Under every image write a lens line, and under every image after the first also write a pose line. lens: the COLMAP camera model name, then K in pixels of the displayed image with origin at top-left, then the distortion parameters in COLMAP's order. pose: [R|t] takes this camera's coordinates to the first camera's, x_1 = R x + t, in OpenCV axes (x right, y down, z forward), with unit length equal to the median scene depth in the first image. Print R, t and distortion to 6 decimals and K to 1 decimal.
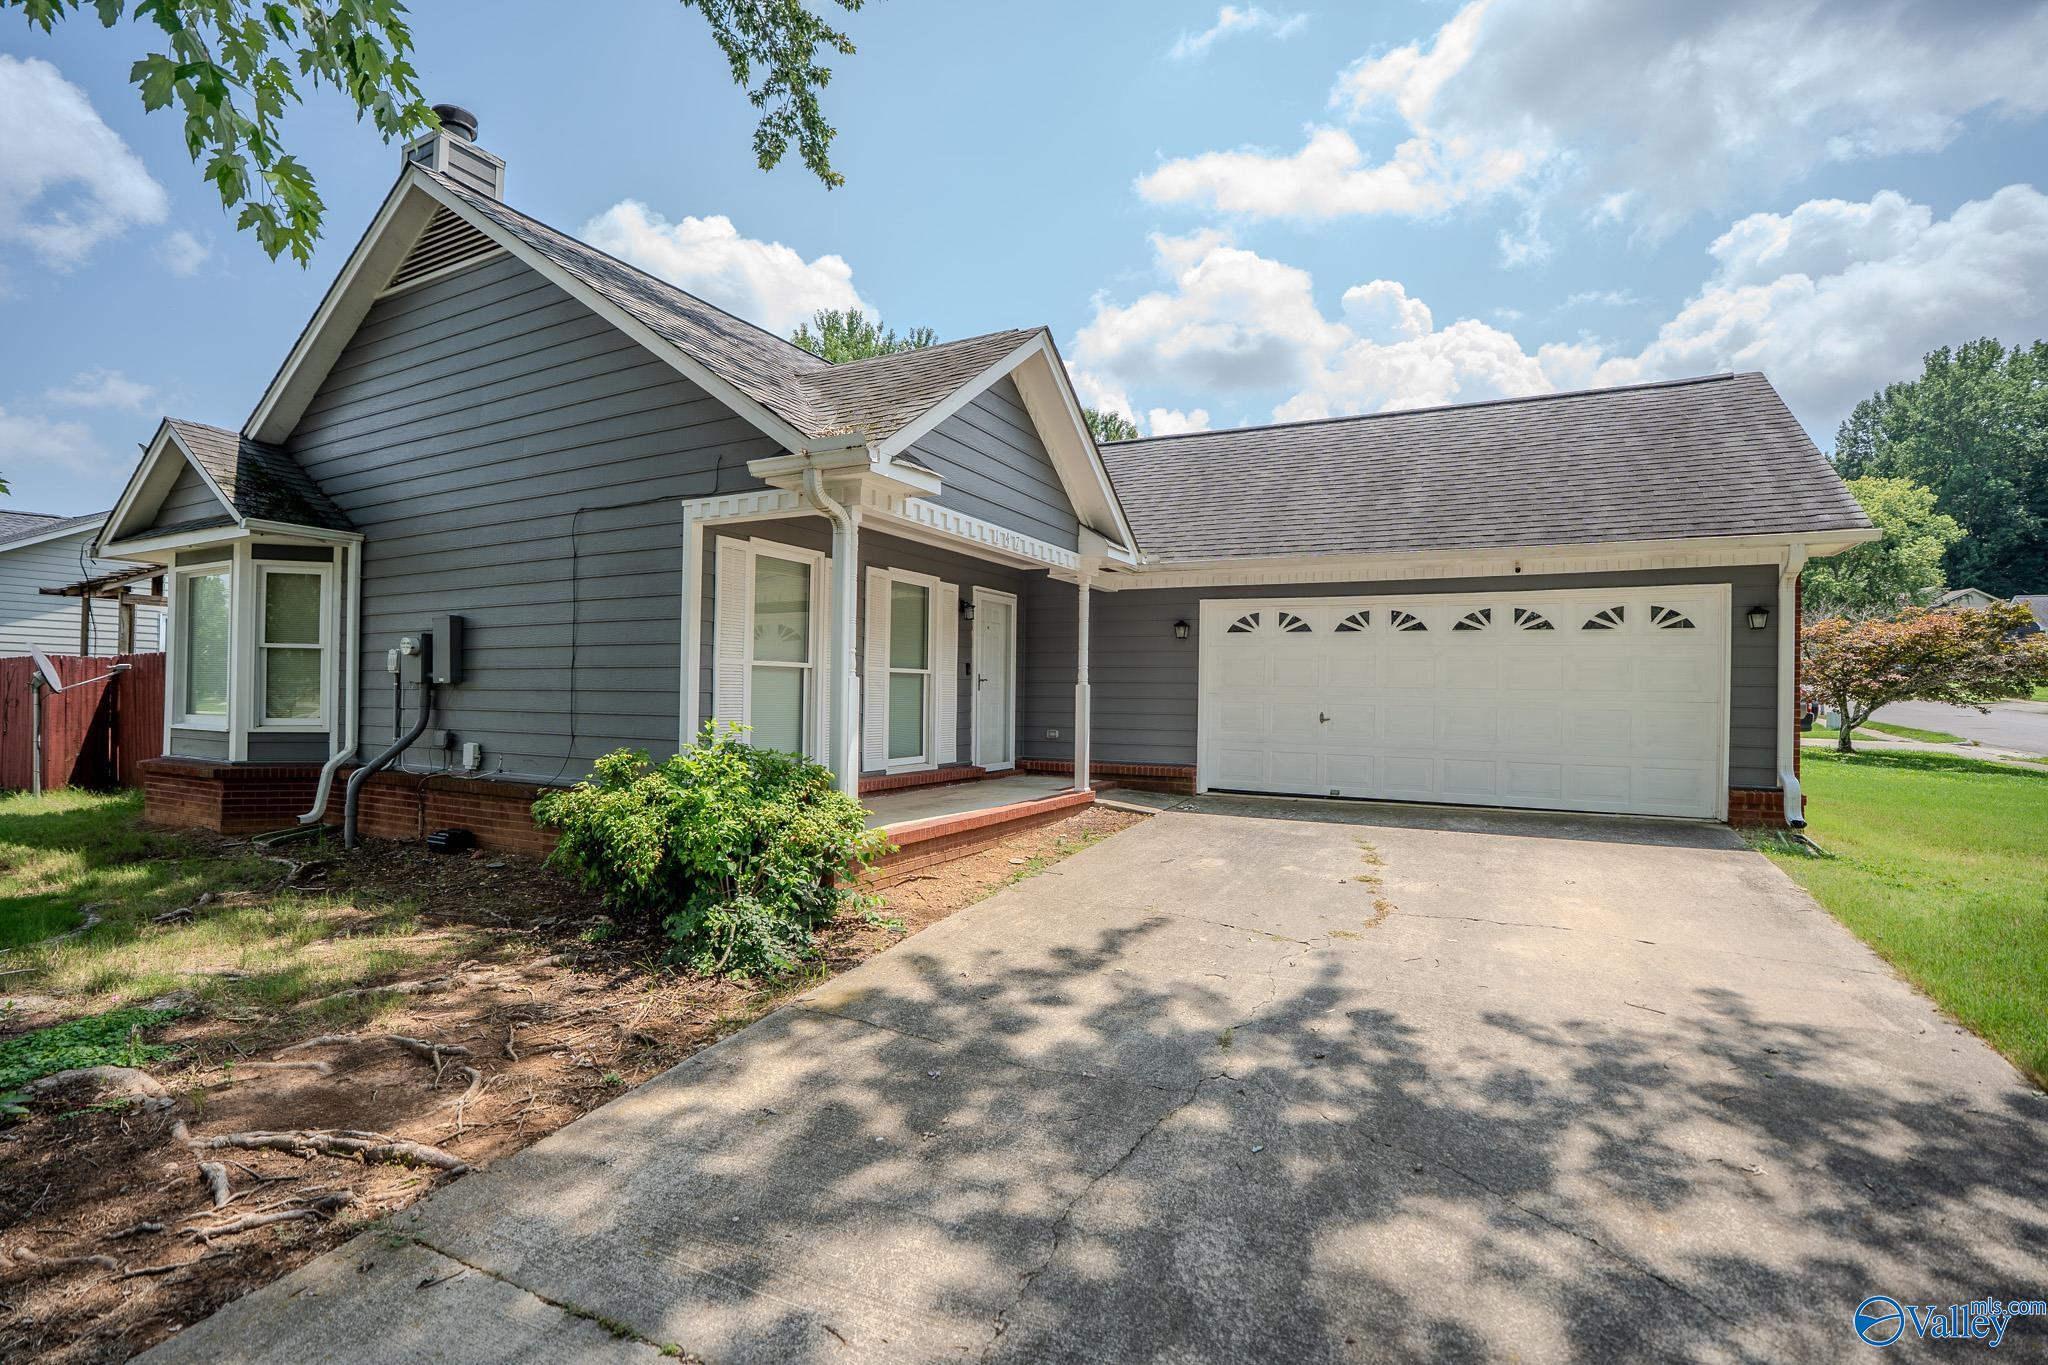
lens RADIAL K [[947.4, 0, 1003.8], [0, 947.4, 686.4], [0, 0, 1]] dist [-0.060989, 0.018878]
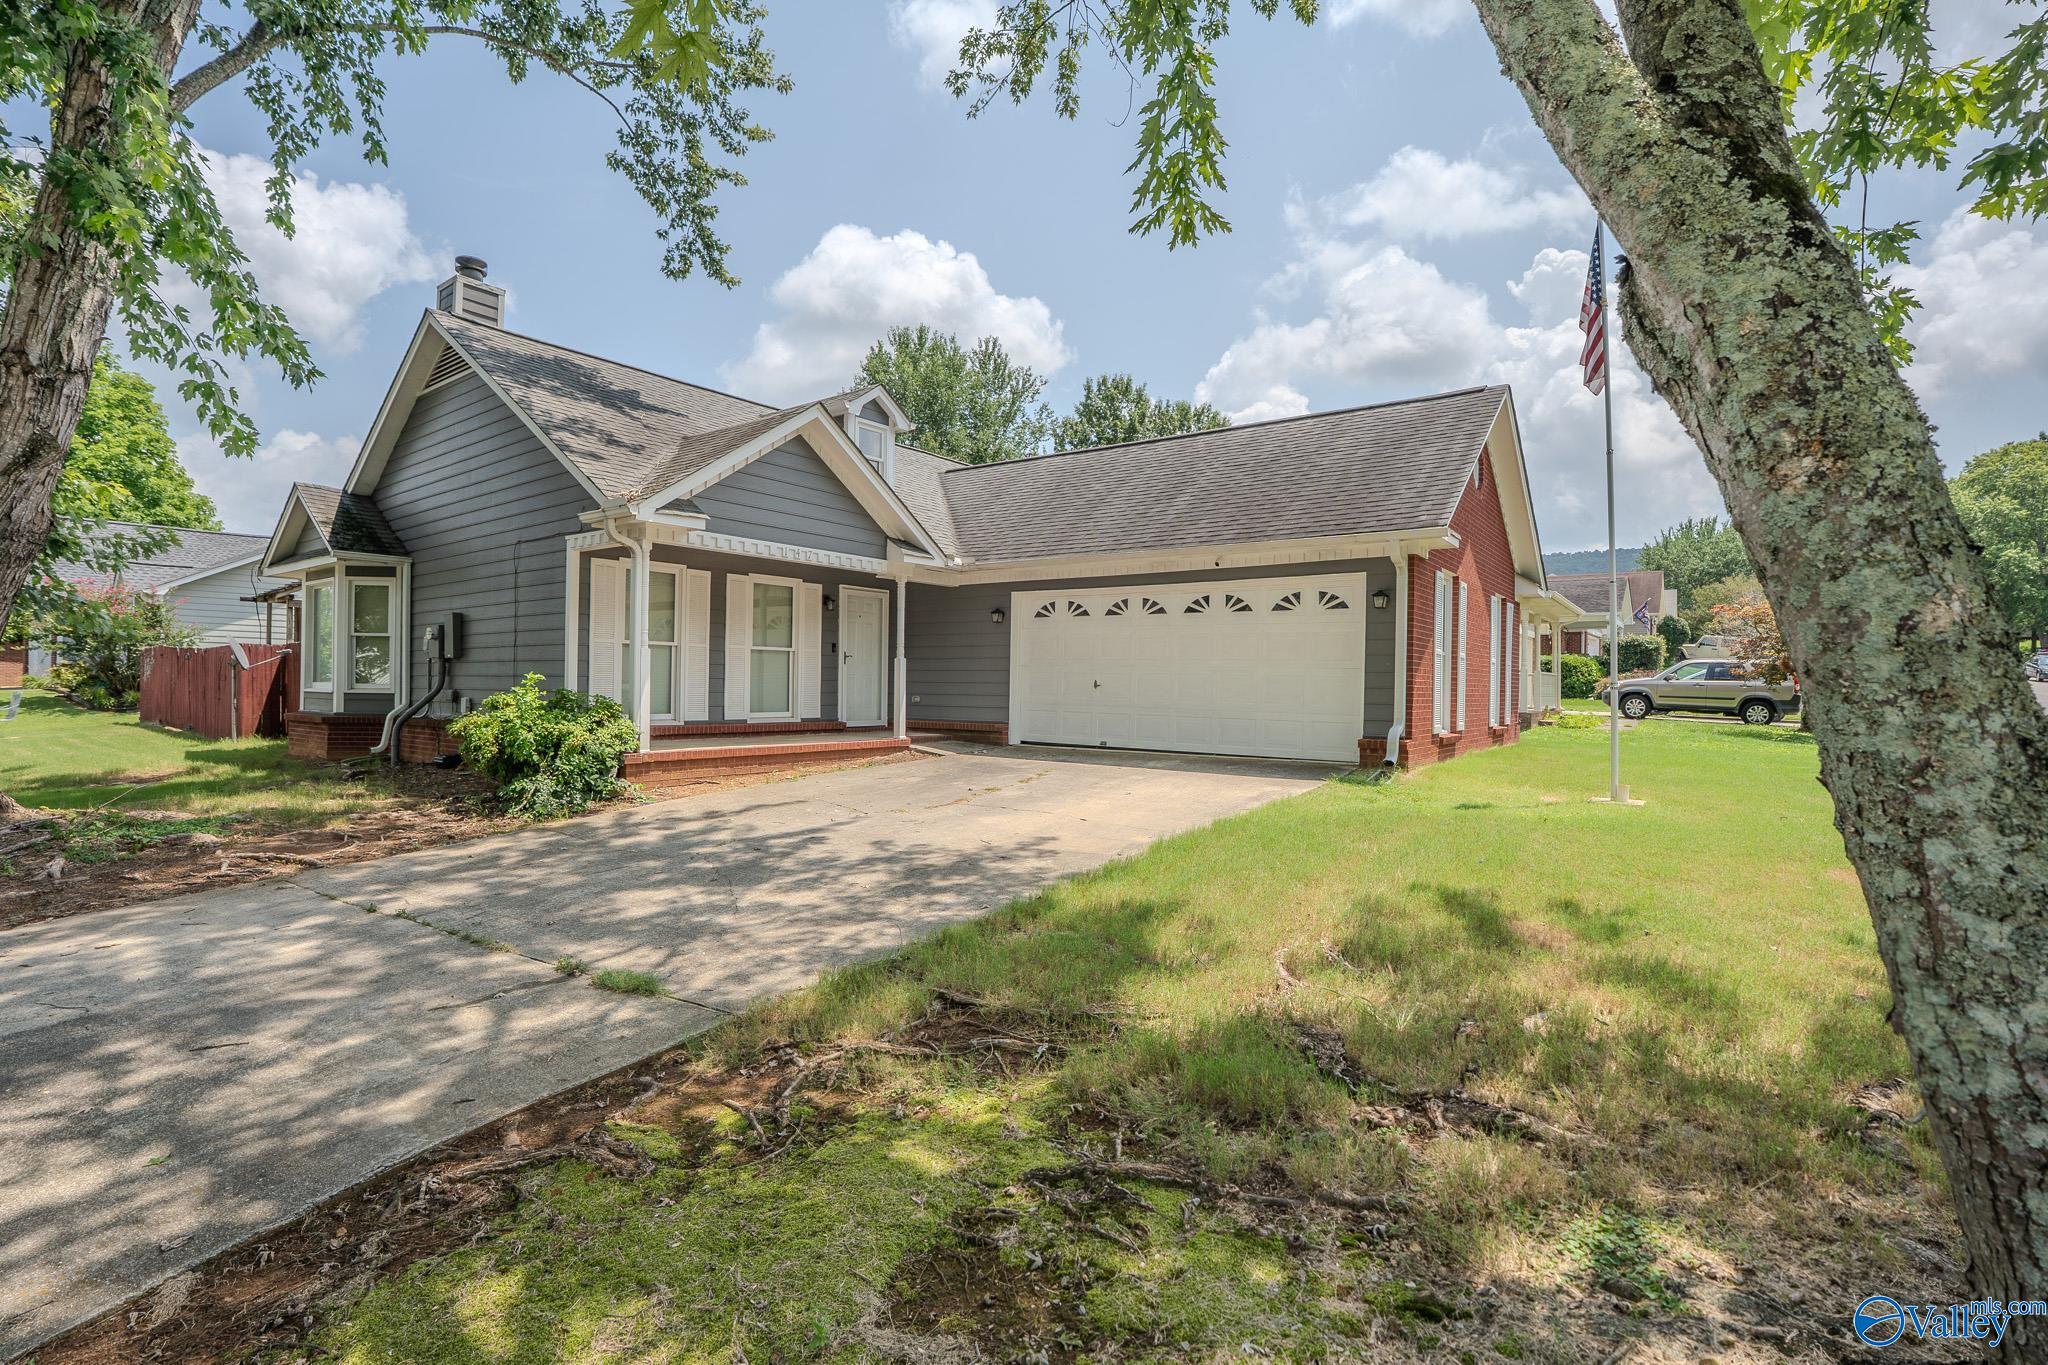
lens RADIAL K [[947.4, 0, 997.1], [0, 947.4, 693.5], [0, 0, 1]] dist [-0.060989, 0.018878]
pose [[0.986561, 0.001052, -0.163387, 0.514028], [0.001657, 0.999863, 0.016443, 0.030891], [0.163382, -0.016493, 0.986425, -0.337518]]
